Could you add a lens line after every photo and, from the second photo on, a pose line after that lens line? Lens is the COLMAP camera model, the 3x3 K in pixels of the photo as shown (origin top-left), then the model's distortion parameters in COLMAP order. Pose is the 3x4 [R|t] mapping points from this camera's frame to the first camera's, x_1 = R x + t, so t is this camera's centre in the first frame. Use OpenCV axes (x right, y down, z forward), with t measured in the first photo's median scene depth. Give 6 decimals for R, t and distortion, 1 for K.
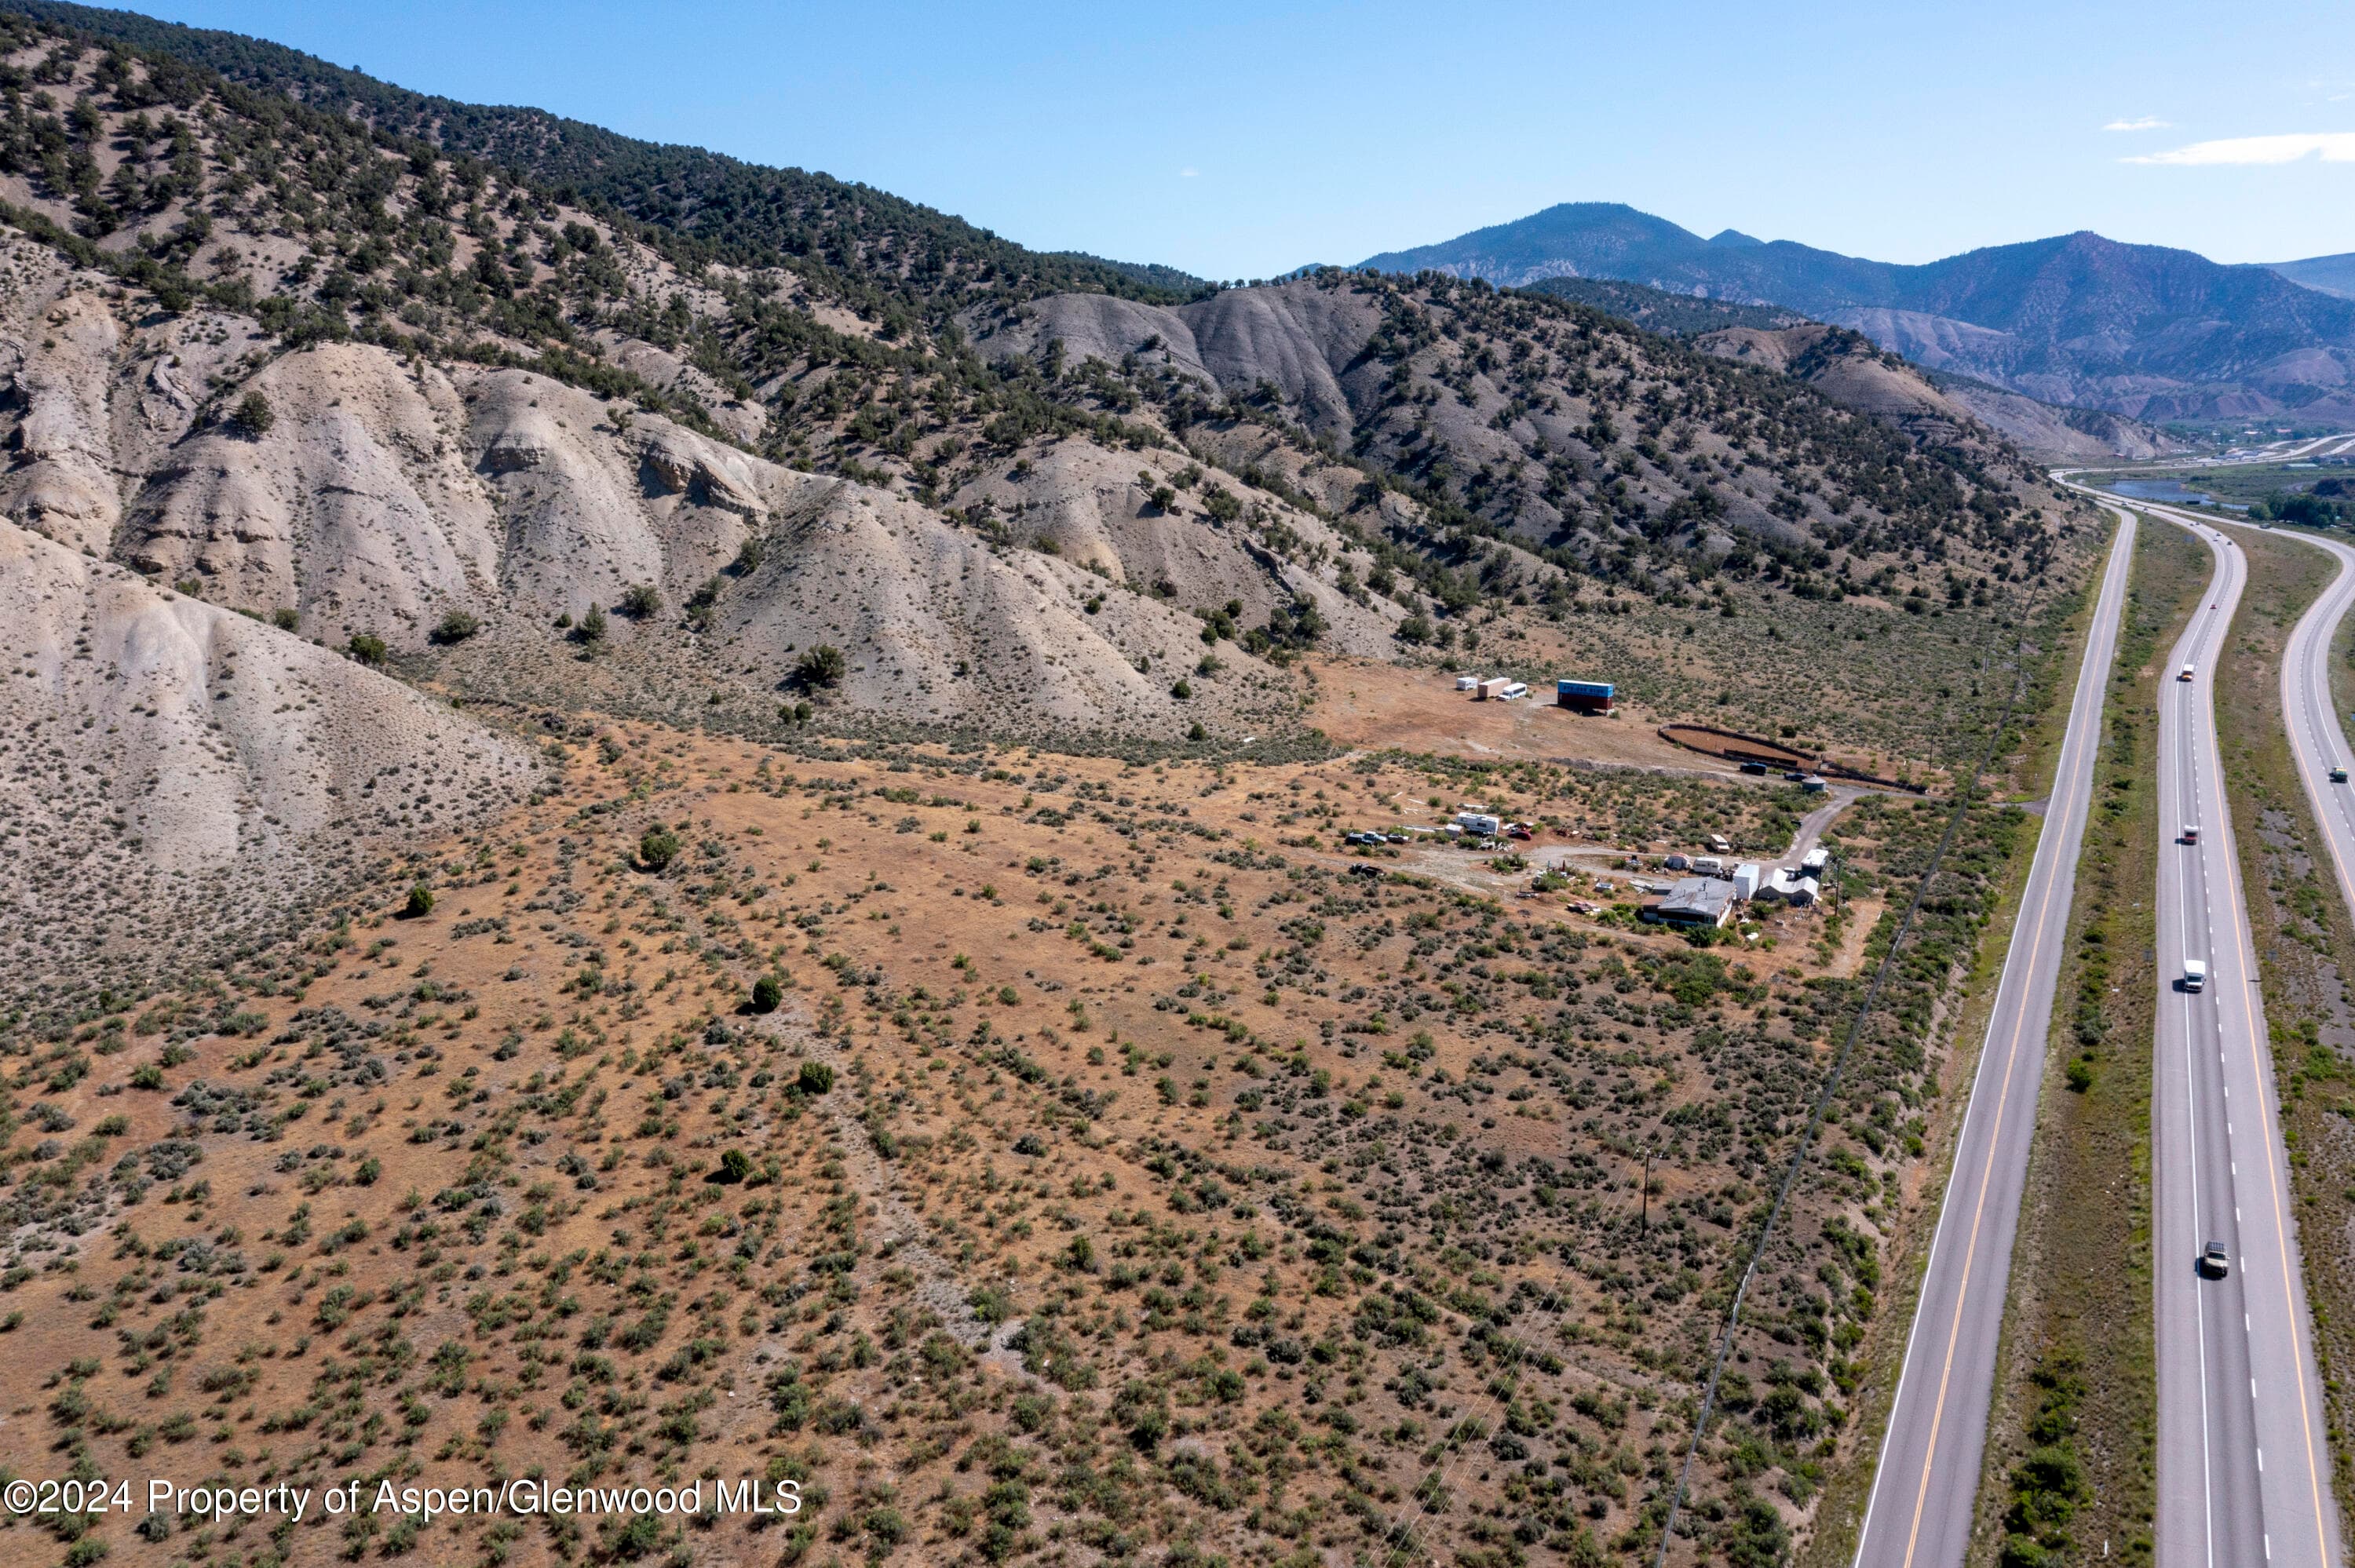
lens RADIAL K [[1863.0, 0, 1172.3], [0, 1863.0, 777.3], [0, 0, 1]] dist [-0.009278, 0.011894]
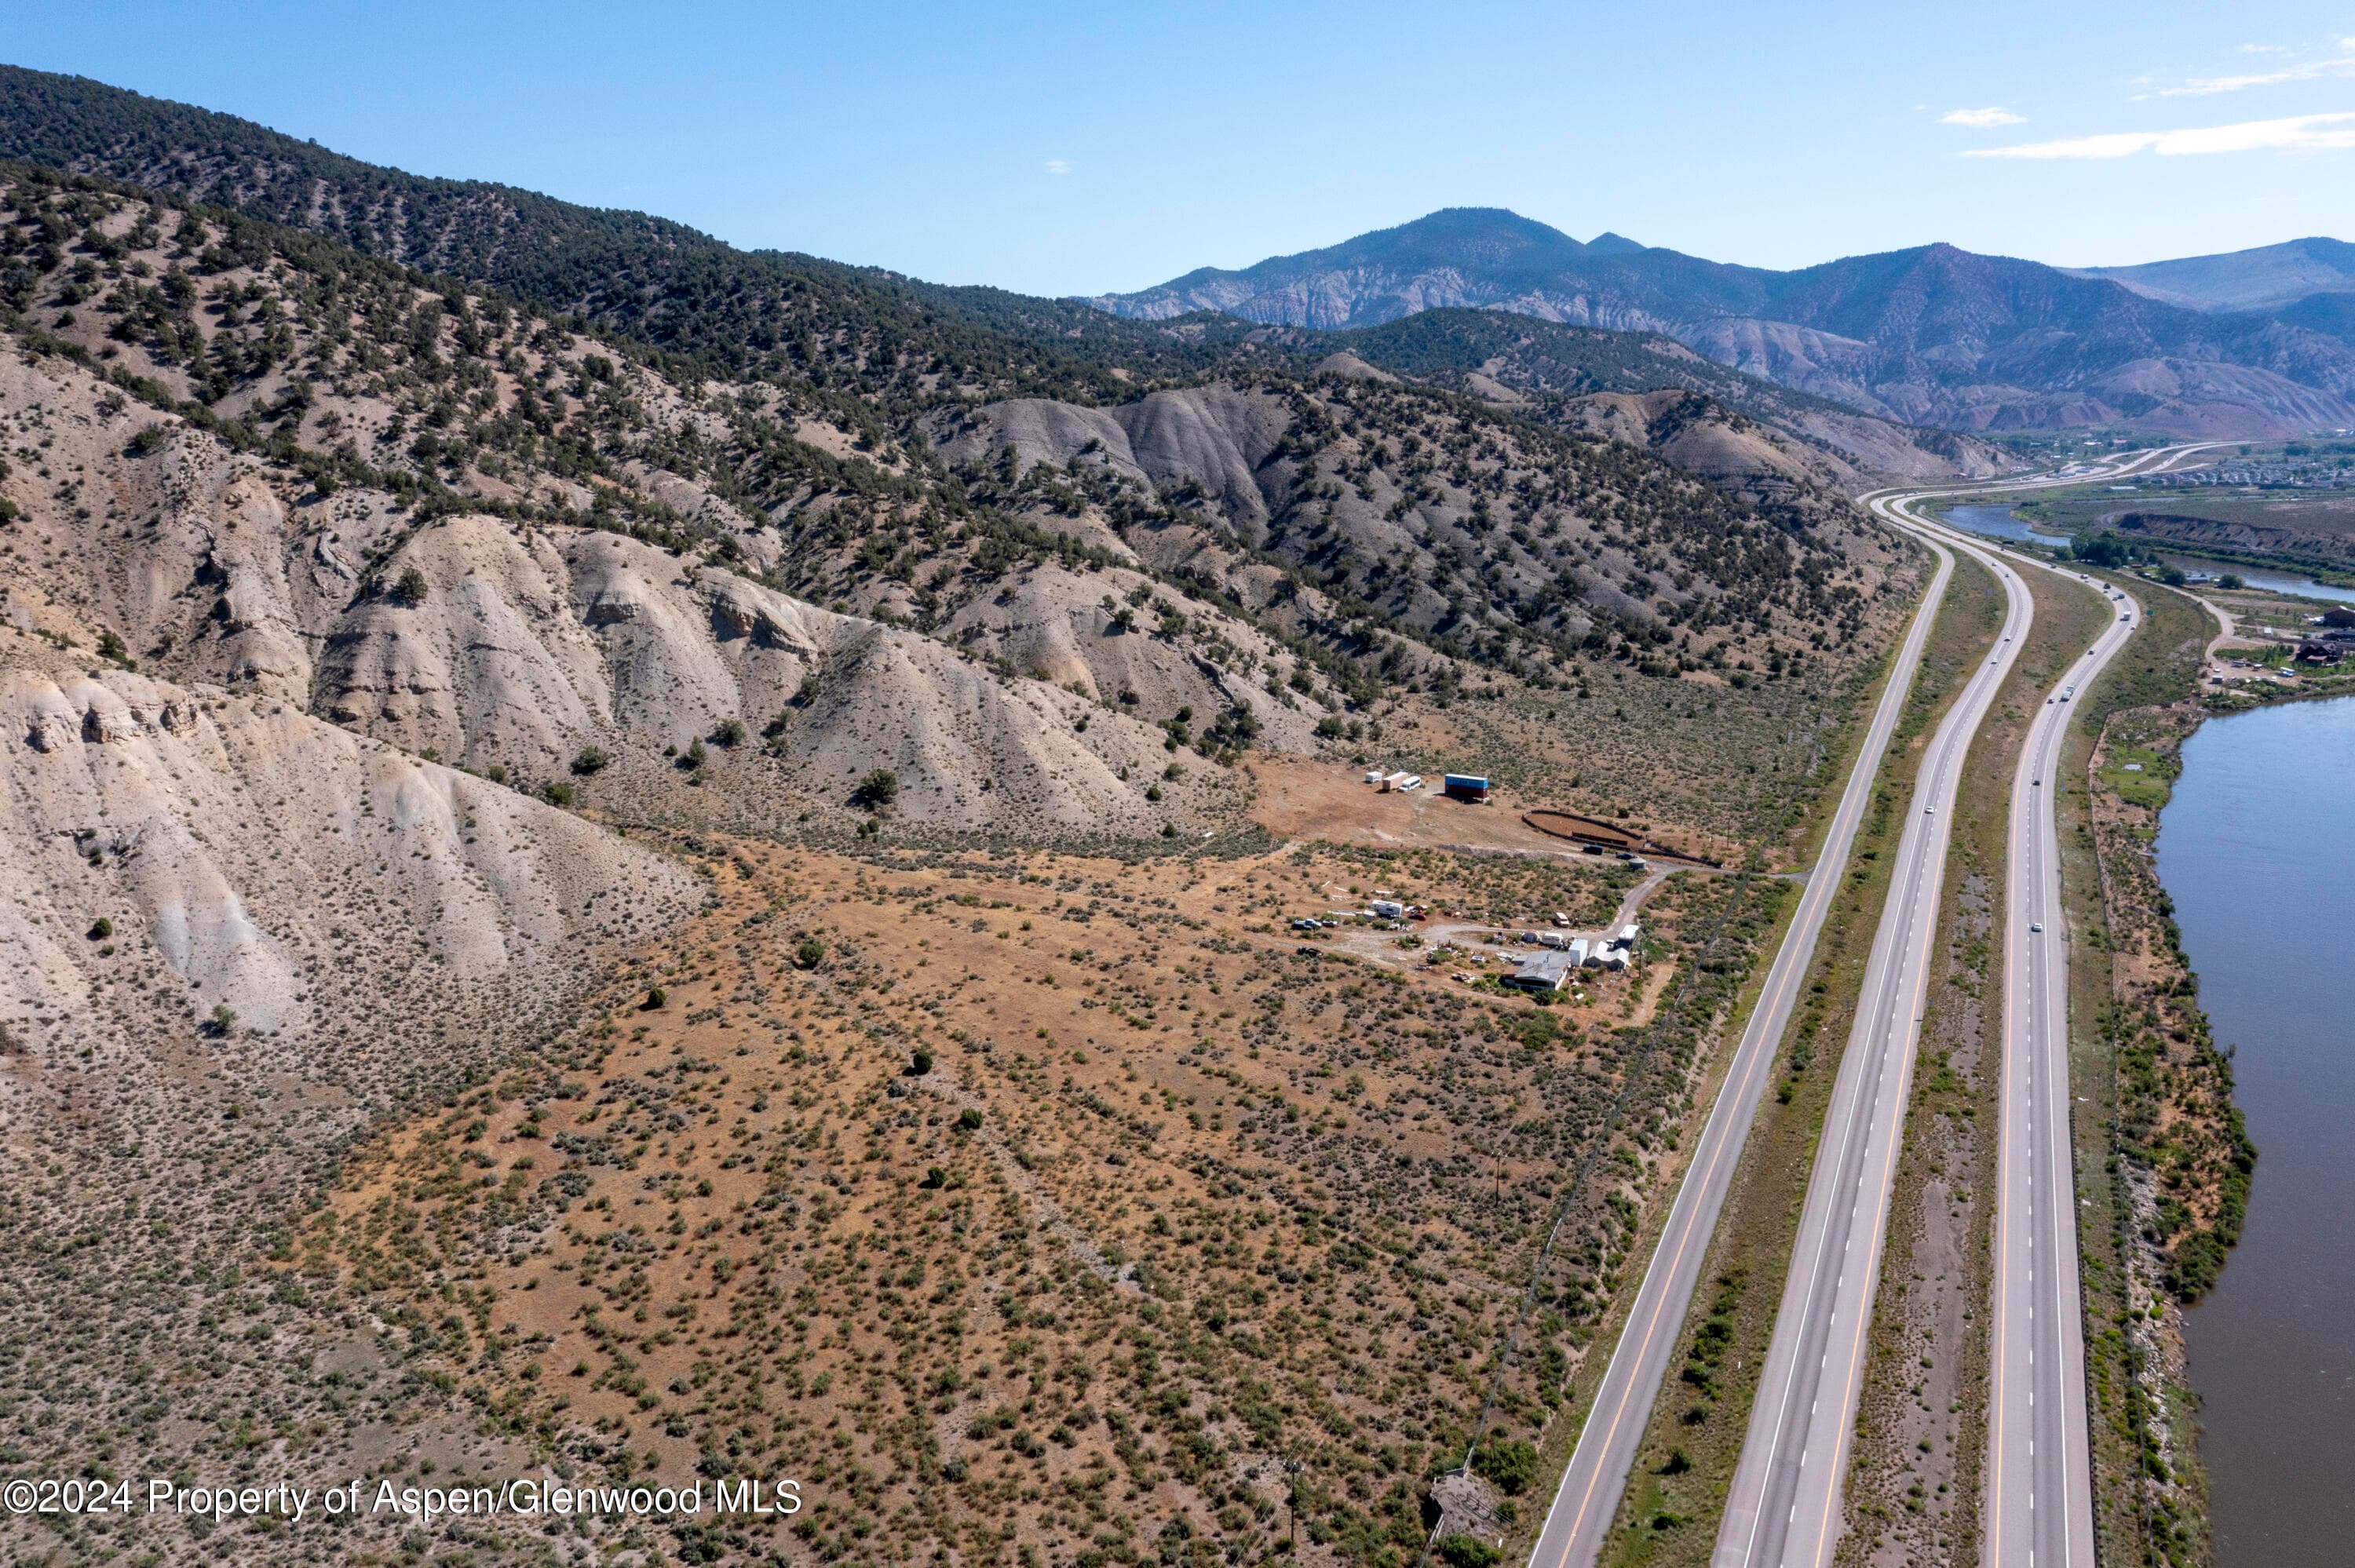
lens RADIAL K [[1863.0, 0, 1172.3], [0, 1863.0, 779.8], [0, 0, 1]] dist [-0.009278, 0.011894]
pose [[0.998343, -0.015672, 0.055367, -0.039479], [0.015289, 0.999856, 0.007337, -0.048568], [-0.055474, -0.006478, 0.998439, -0.208343]]
